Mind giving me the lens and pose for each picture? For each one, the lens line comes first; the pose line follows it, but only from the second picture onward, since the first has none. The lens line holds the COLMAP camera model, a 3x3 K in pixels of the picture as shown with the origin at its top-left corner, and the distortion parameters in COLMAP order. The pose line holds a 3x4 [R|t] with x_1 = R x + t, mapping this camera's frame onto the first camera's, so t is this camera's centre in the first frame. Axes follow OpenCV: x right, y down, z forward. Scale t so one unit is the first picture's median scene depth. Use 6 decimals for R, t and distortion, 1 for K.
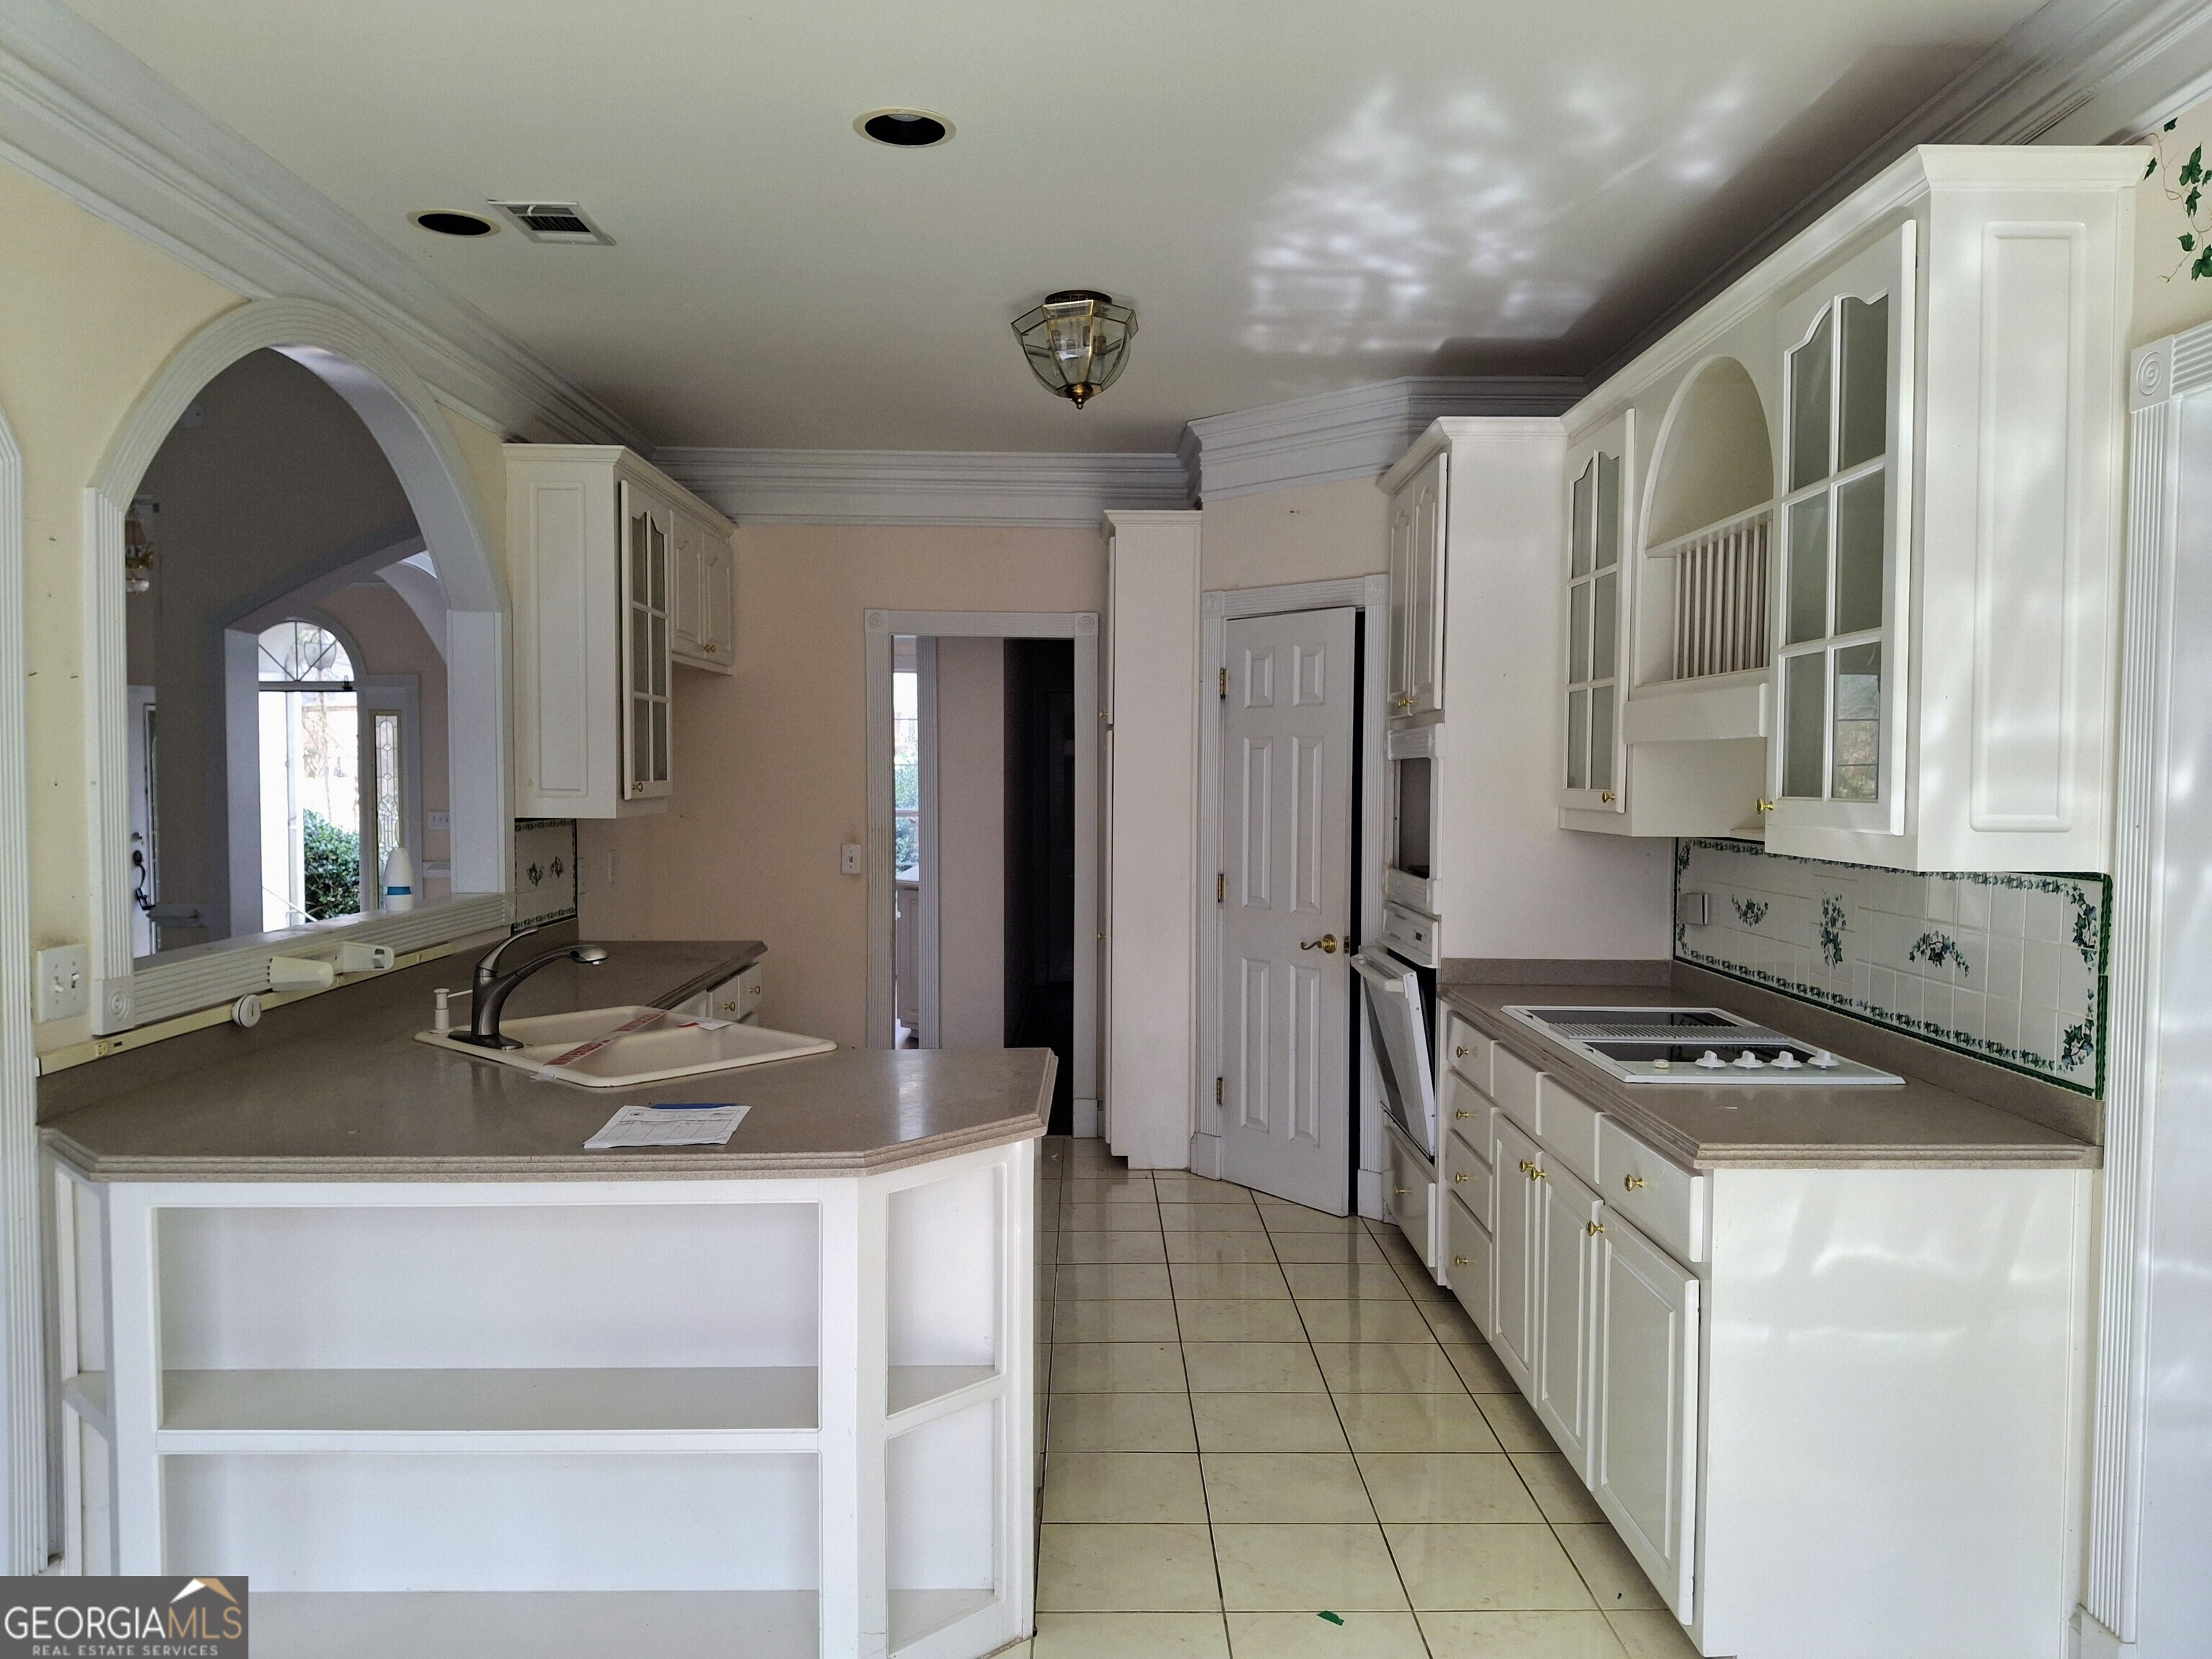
lens RADIAL K [[1585.9, 0, 1107.5], [0, 1585.9, 835.8], [0, 0, 1]] dist [0.027137, -0.021485]
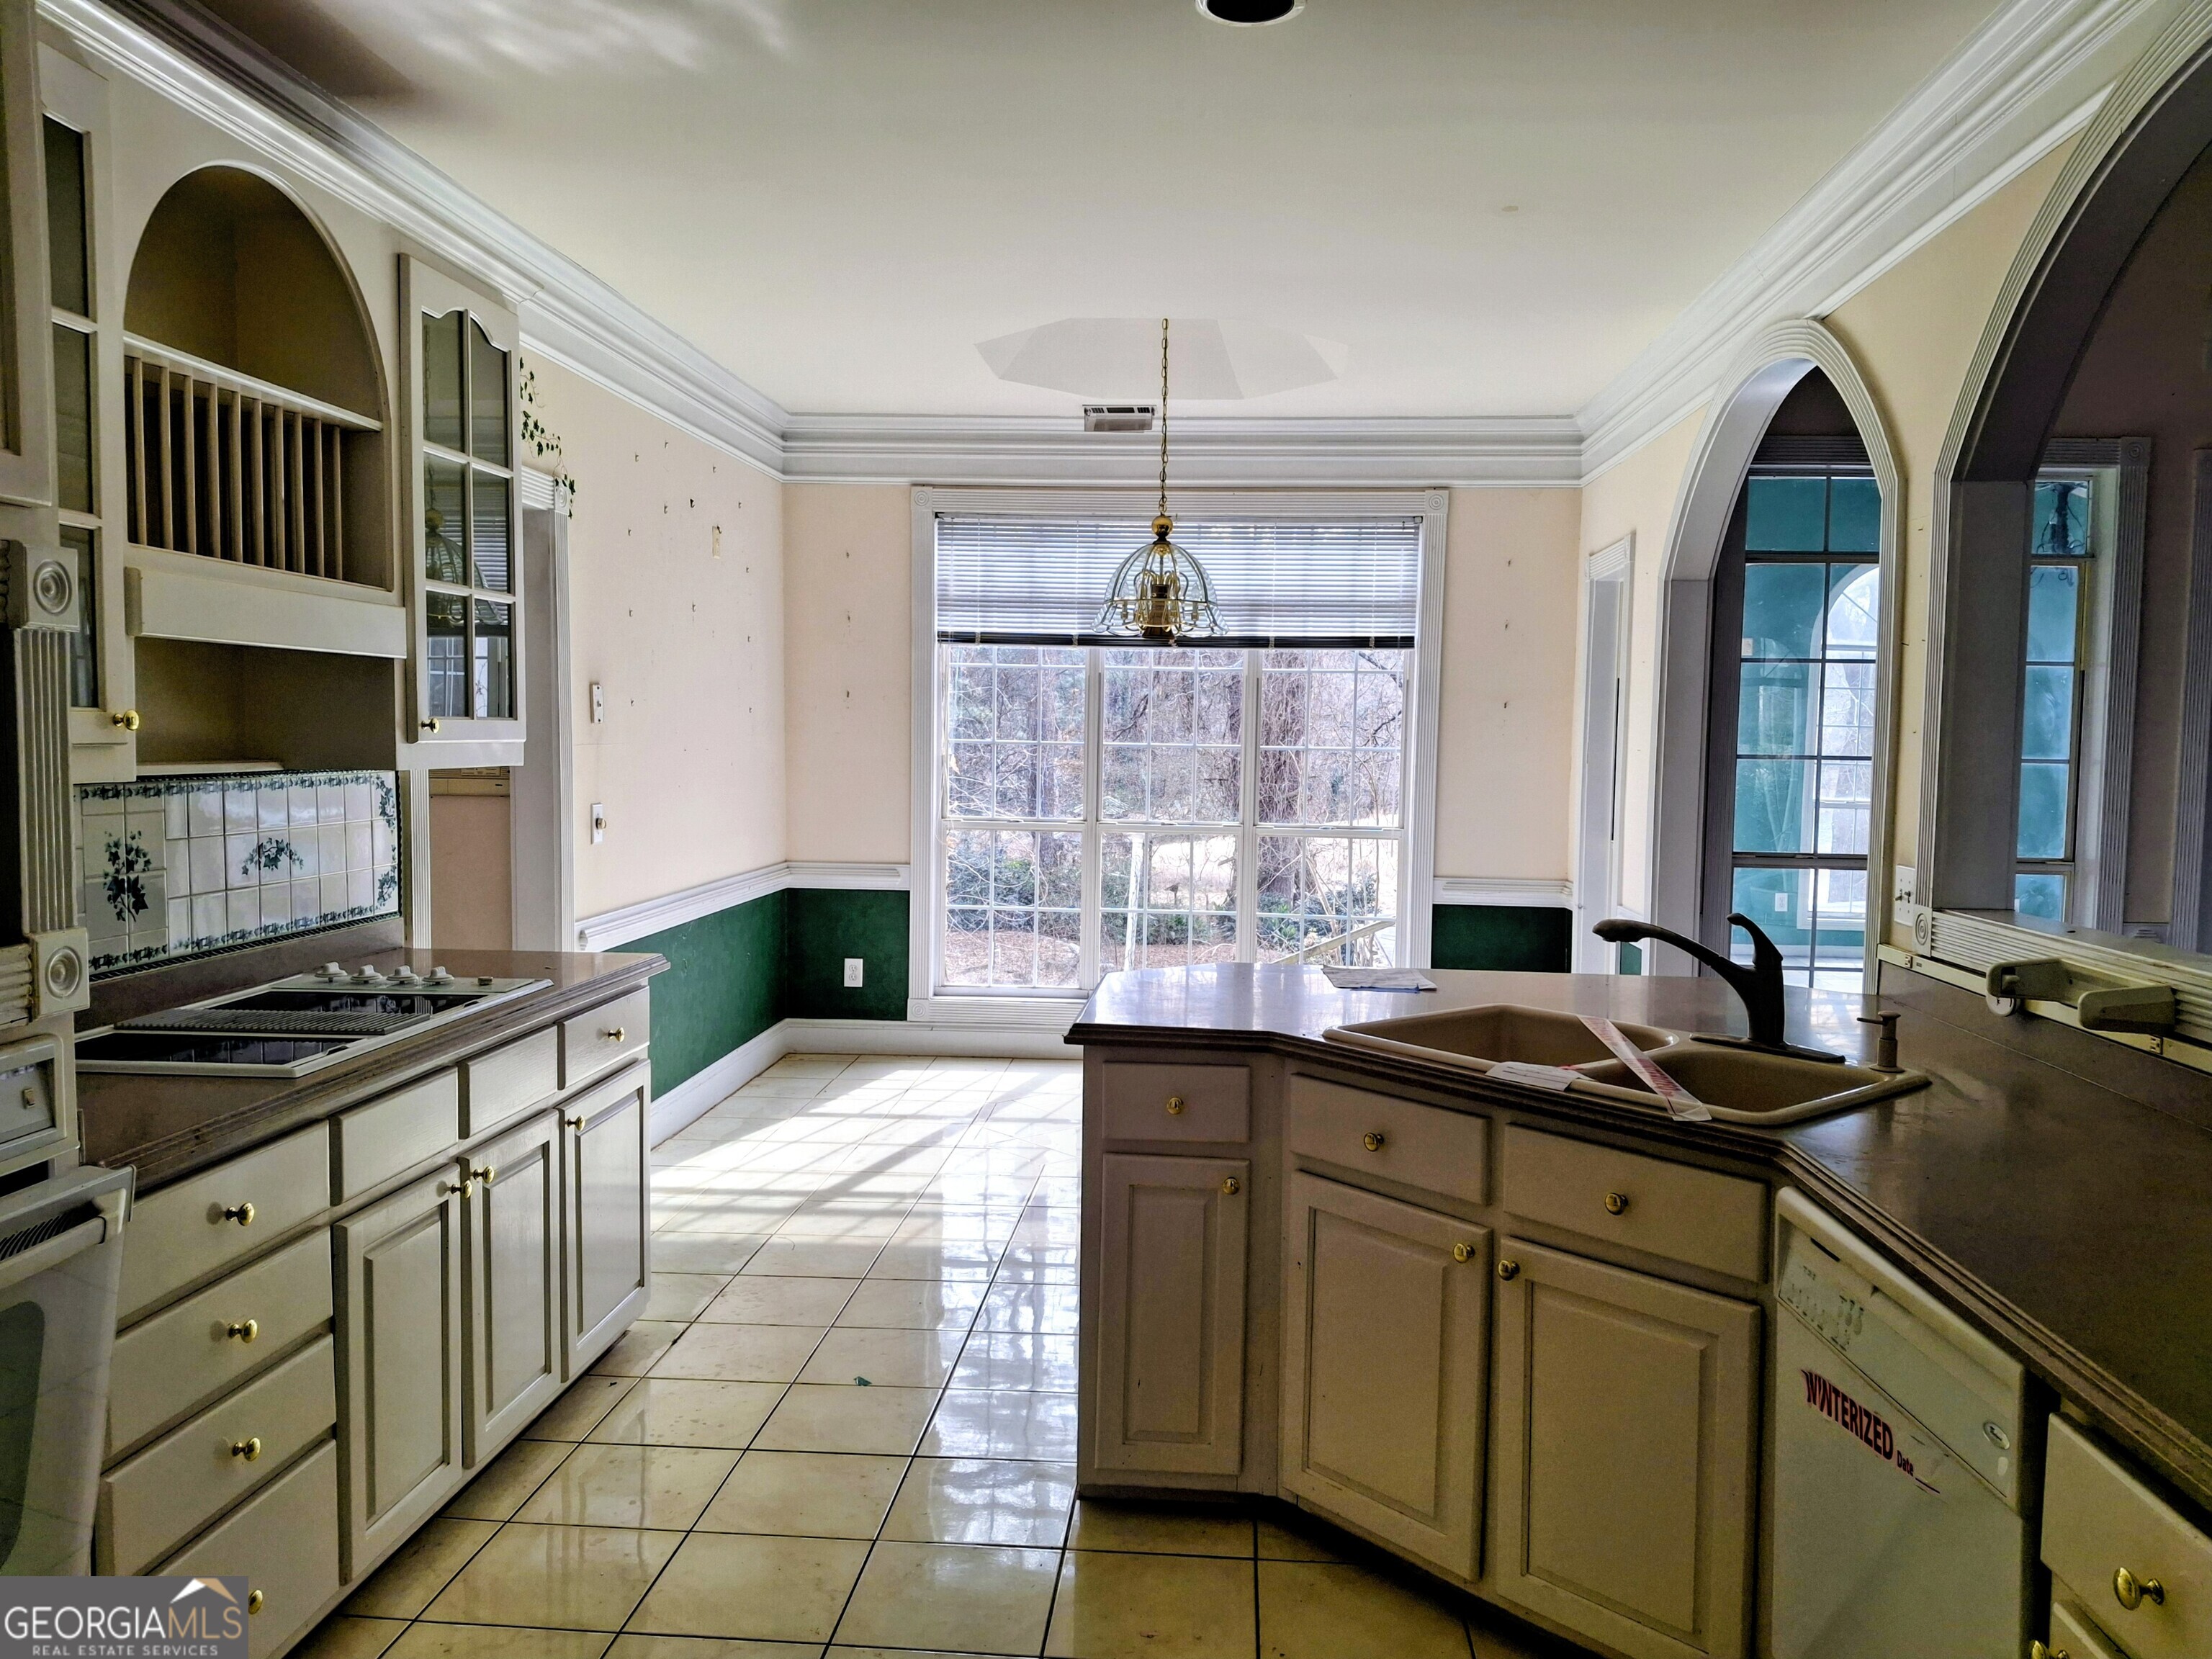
lens RADIAL K [[1585.9, 0, 1107.2], [0, 1585.9, 831.4], [0, 0, 1]] dist [0.027137, -0.021485]
pose [[-0.995405, -0.019453, 0.093755, -0.148887], [-0.009608, 0.994495, 0.104345, -0.064101], [-0.095269, 0.102964, -0.990112, 2.046633]]
